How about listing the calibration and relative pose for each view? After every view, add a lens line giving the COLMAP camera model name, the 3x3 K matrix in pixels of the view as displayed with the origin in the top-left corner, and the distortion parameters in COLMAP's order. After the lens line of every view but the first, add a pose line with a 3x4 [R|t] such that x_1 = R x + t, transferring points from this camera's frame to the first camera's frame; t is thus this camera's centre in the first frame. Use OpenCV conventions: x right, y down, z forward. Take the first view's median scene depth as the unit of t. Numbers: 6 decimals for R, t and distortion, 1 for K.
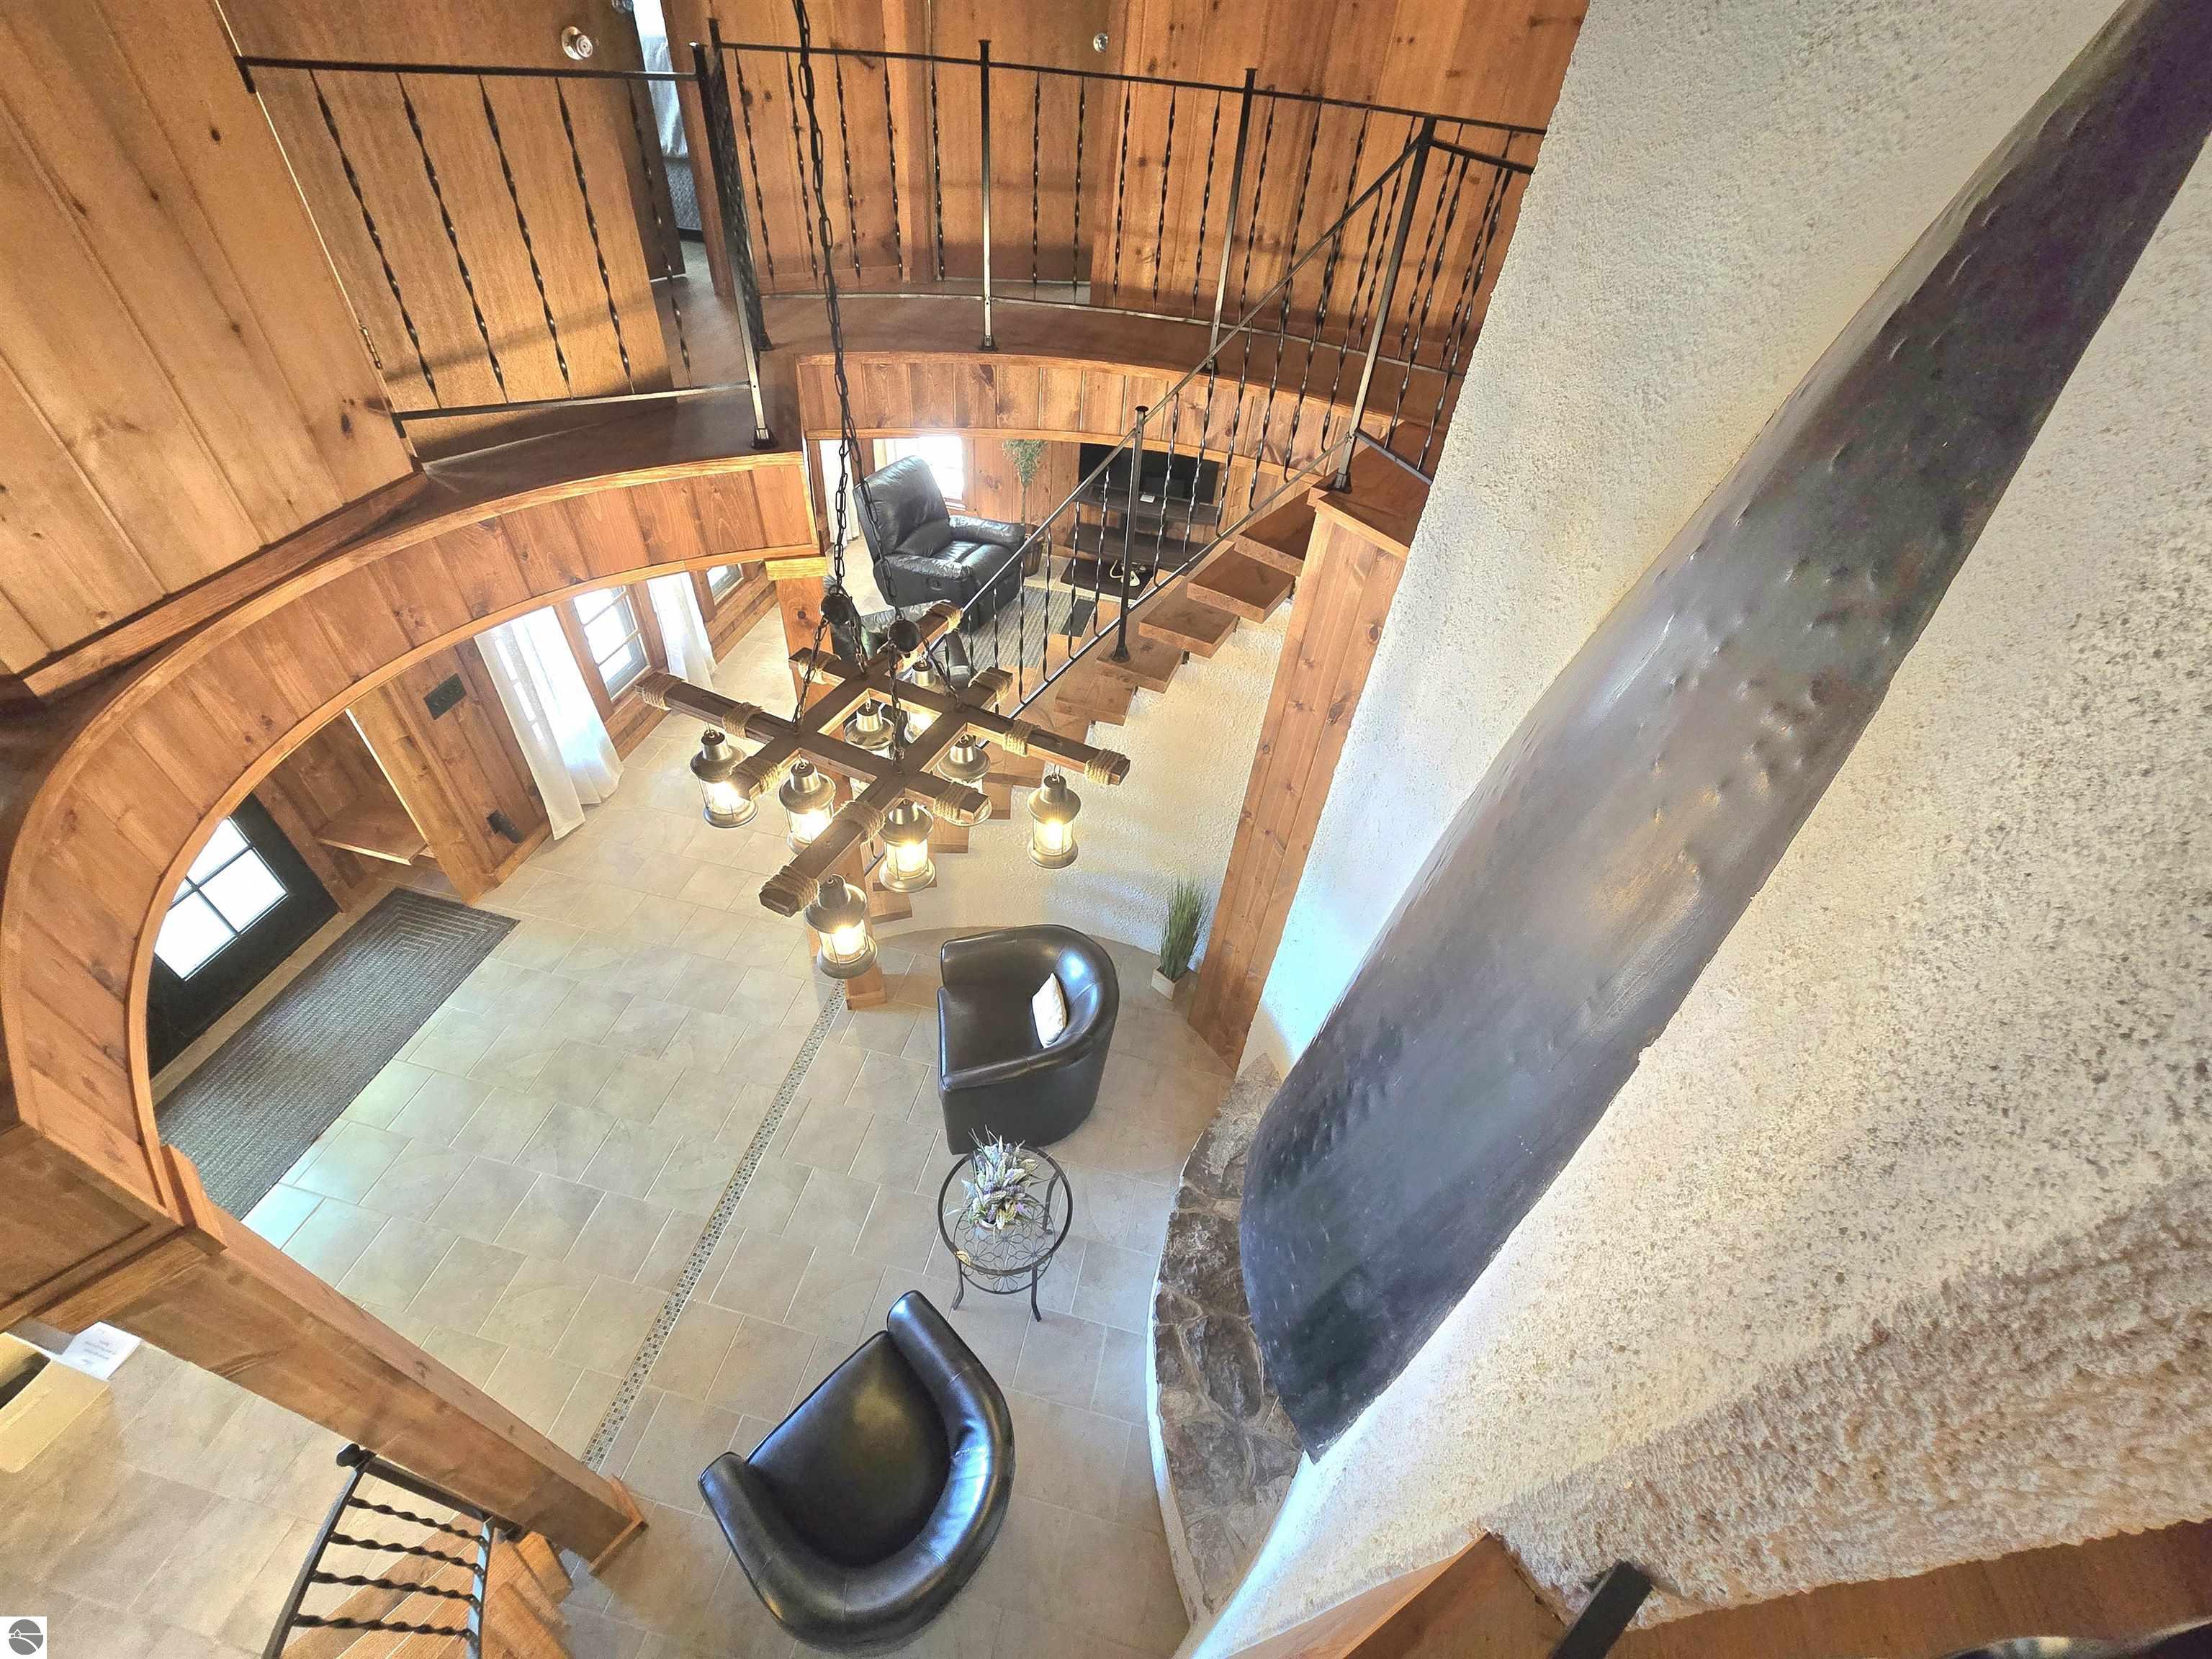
lens RADIAL K [[912.4, 0, 1097.0], [0, 912.4, 835.1], [0, 0, 1]] dist [-0.005625, 0.000987]
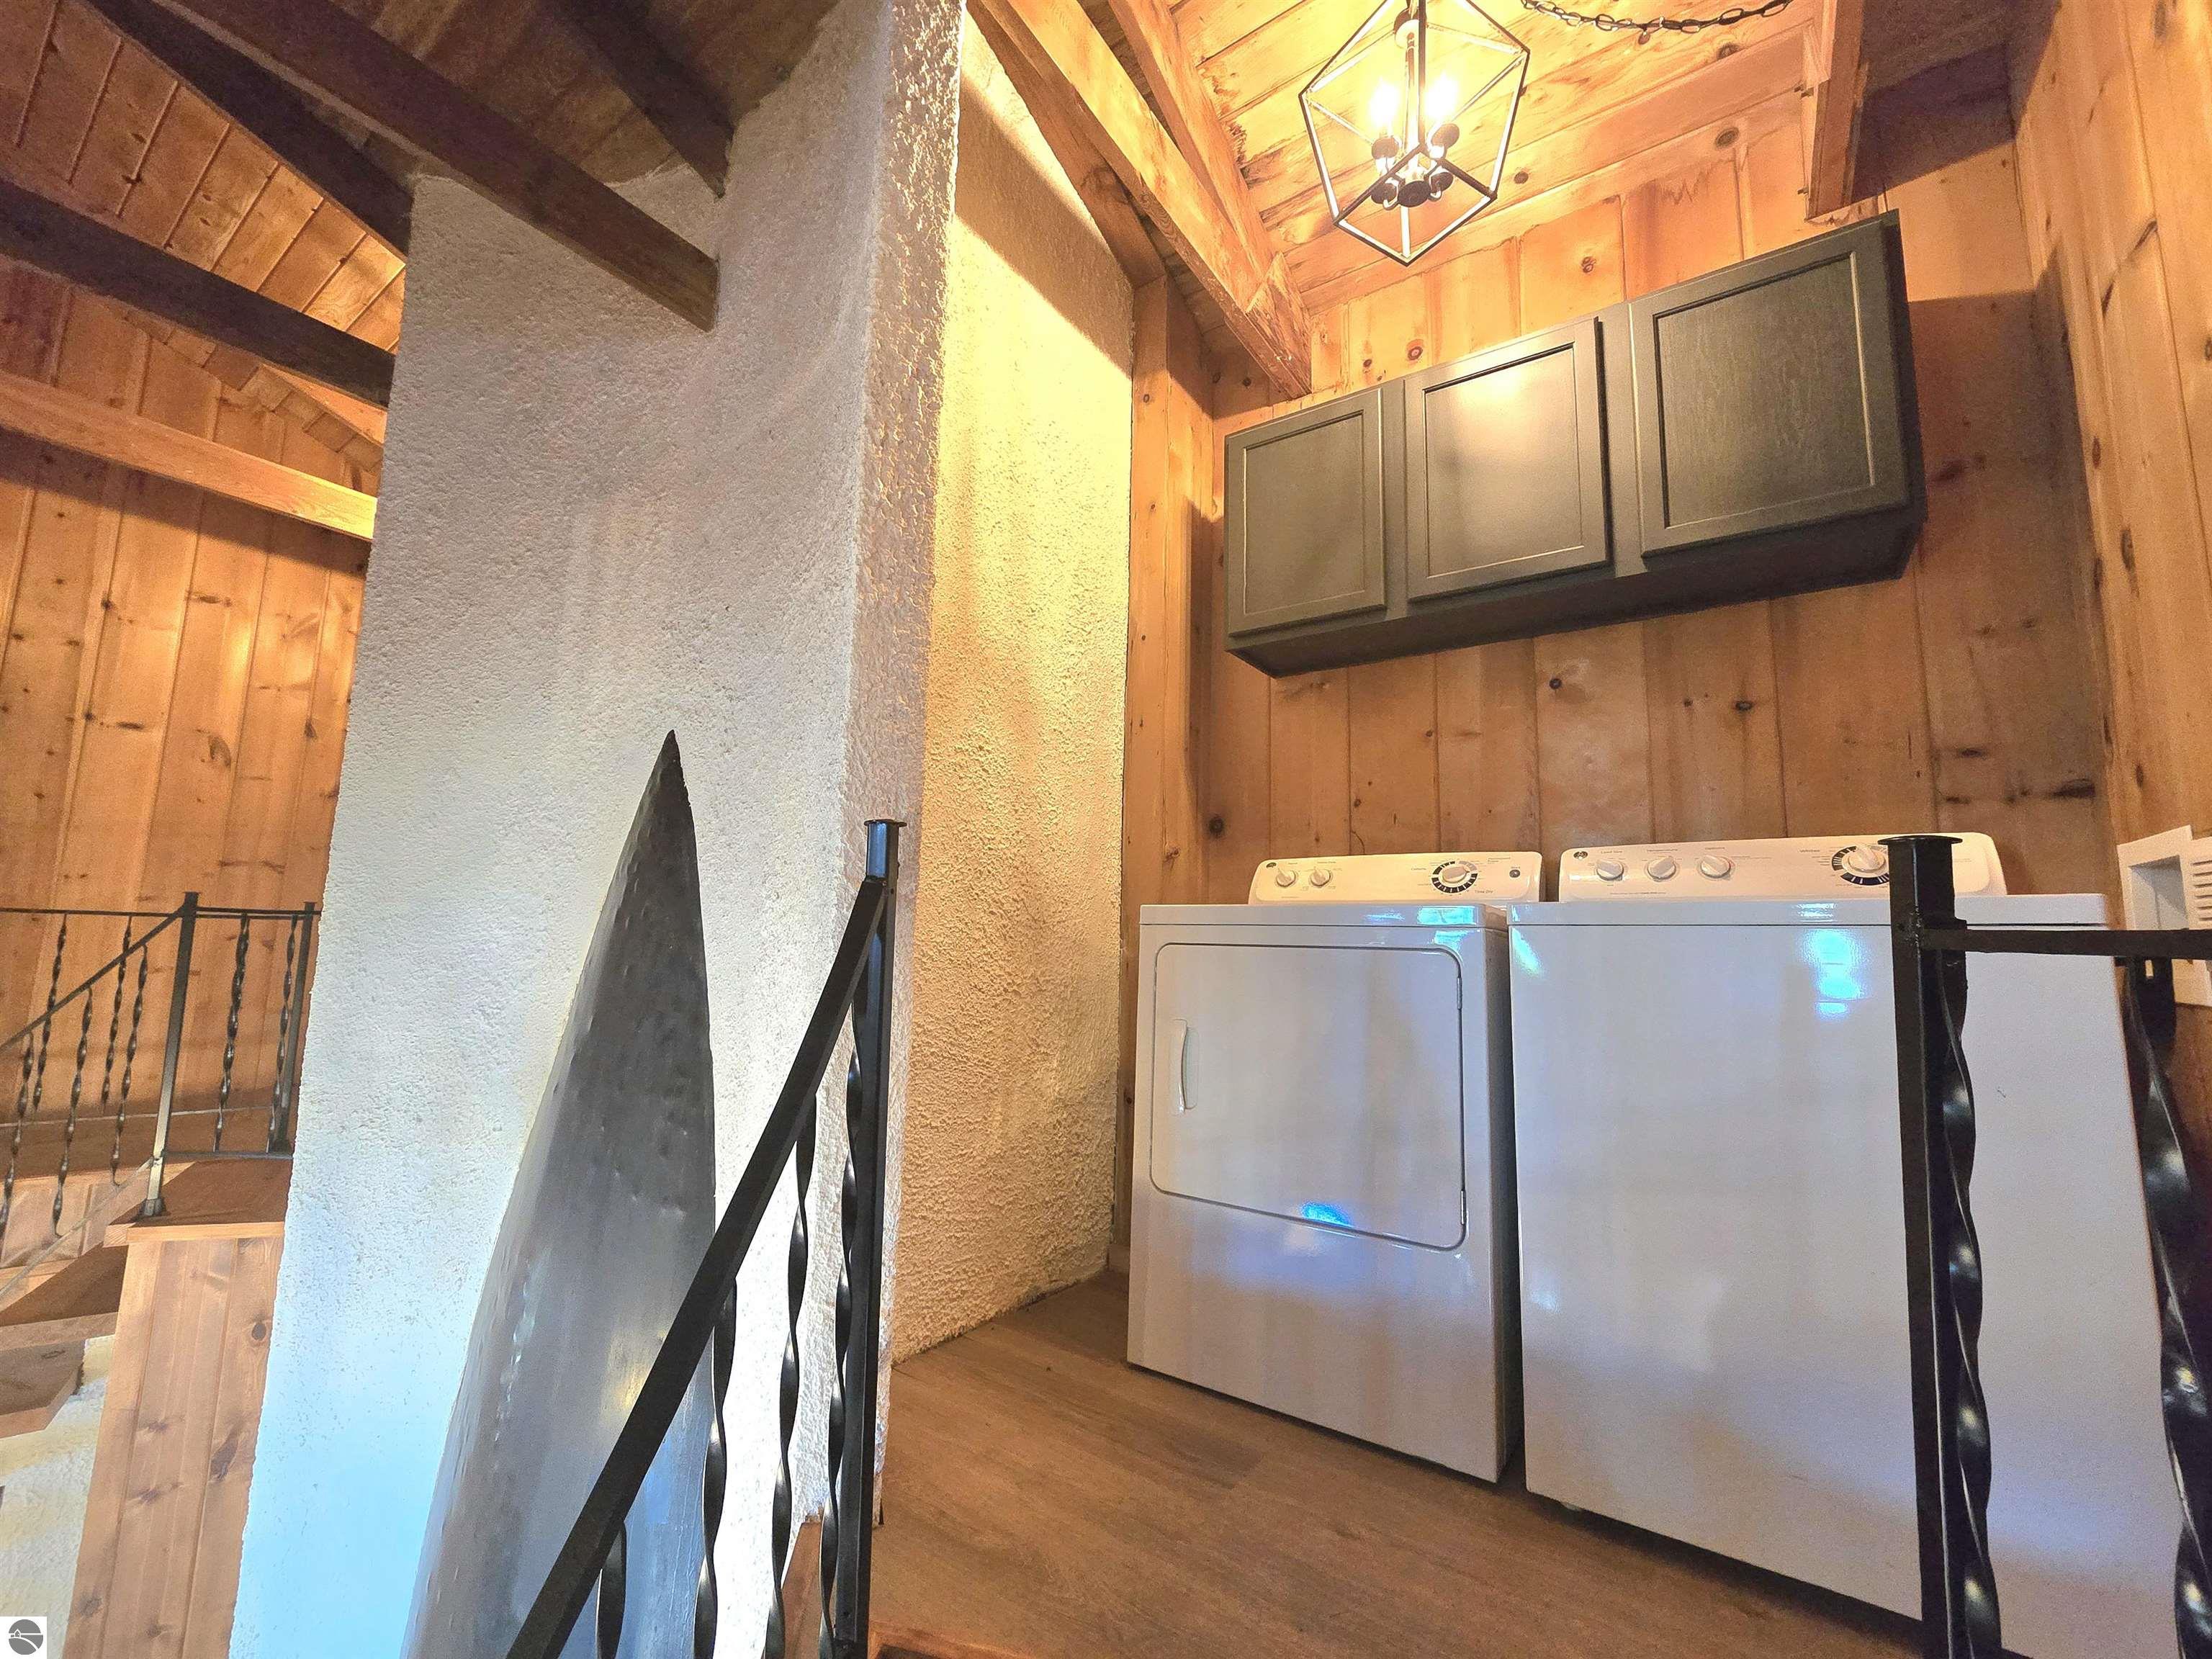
lens RADIAL K [[912.4, 0, 1120.4], [0, 912.4, 835.2], [0, 0, 1]] dist [-0.005625, 0.000987]
pose [[0.388172, 0.057387, 0.919798, -0.175671], [0.645820, 0.695064, -0.315914, 0.217430], [-0.657448, 0.716654, 0.232743, -0.096082]]
